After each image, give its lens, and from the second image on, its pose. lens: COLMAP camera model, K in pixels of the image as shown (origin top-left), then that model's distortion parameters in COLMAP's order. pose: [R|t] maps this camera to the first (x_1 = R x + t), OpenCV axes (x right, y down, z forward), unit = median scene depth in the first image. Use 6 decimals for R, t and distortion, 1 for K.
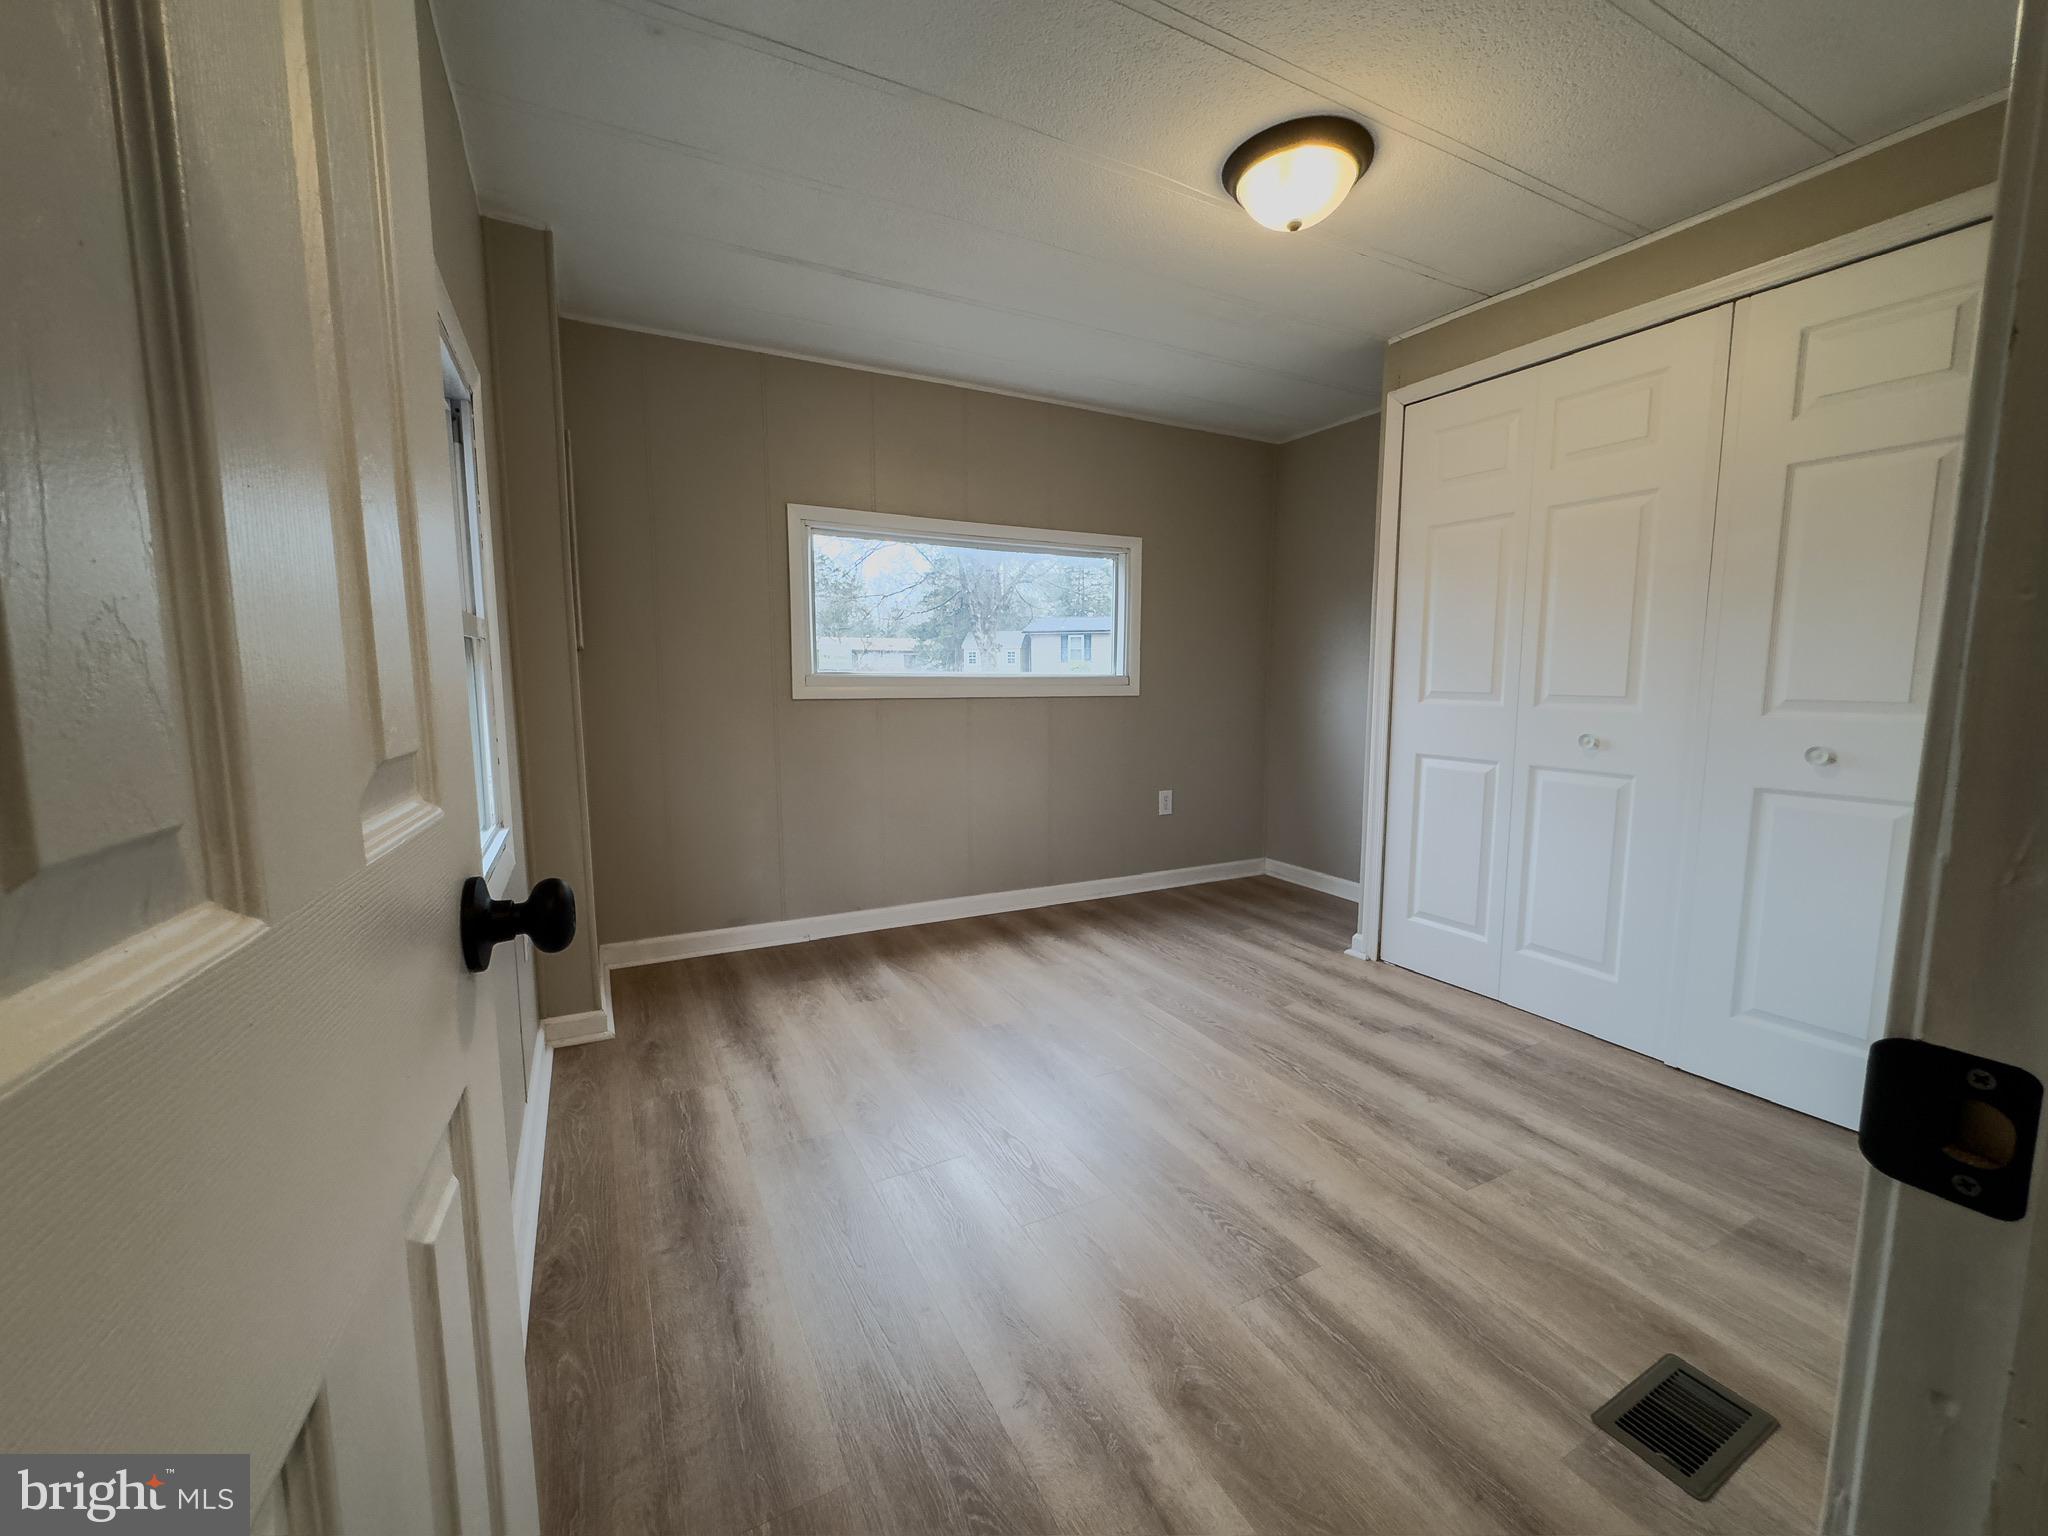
lens RADIAL K [[811.8, 0, 1029.1], [0, 811.8, 762.8], [0, 0, 1]] dist [-0.002558, -0.000627]
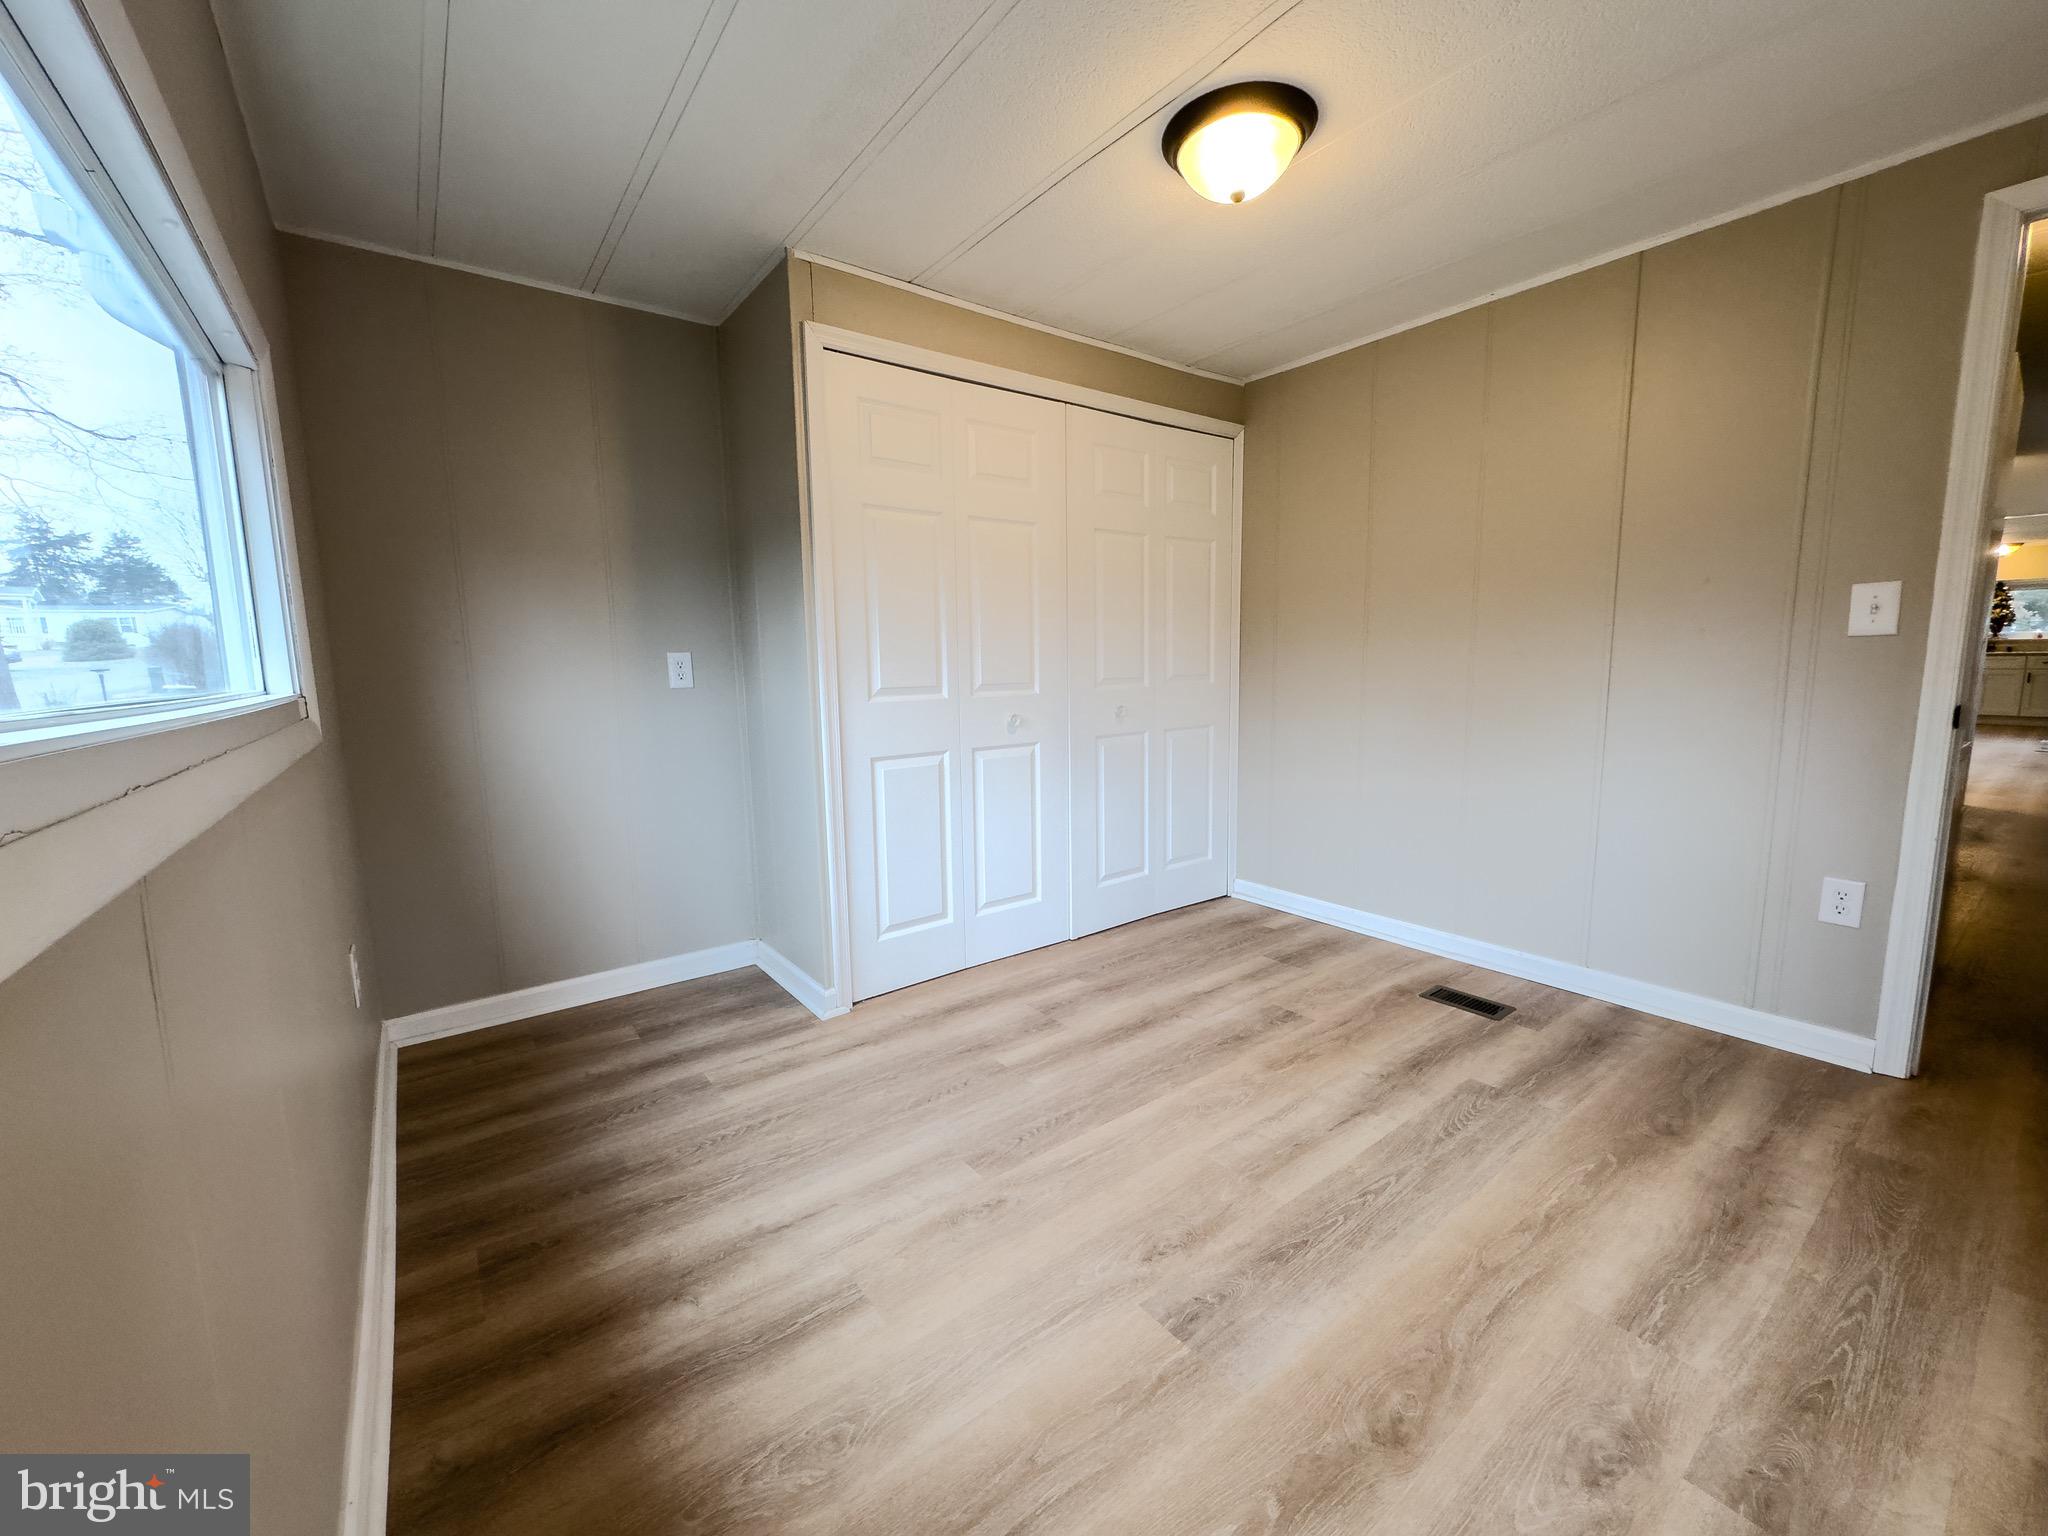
lens RADIAL K [[811.8, 0, 1009.9], [0, 811.8, 771.7], [0, 0, 1]] dist [-0.002558, -0.000627]
pose [[-0.147735, -0.133129, 0.980026, -0.499391], [0.130639, 0.979590, 0.152763, -0.133597], [-0.980361, 0.150598, -0.127328, 1.129444]]
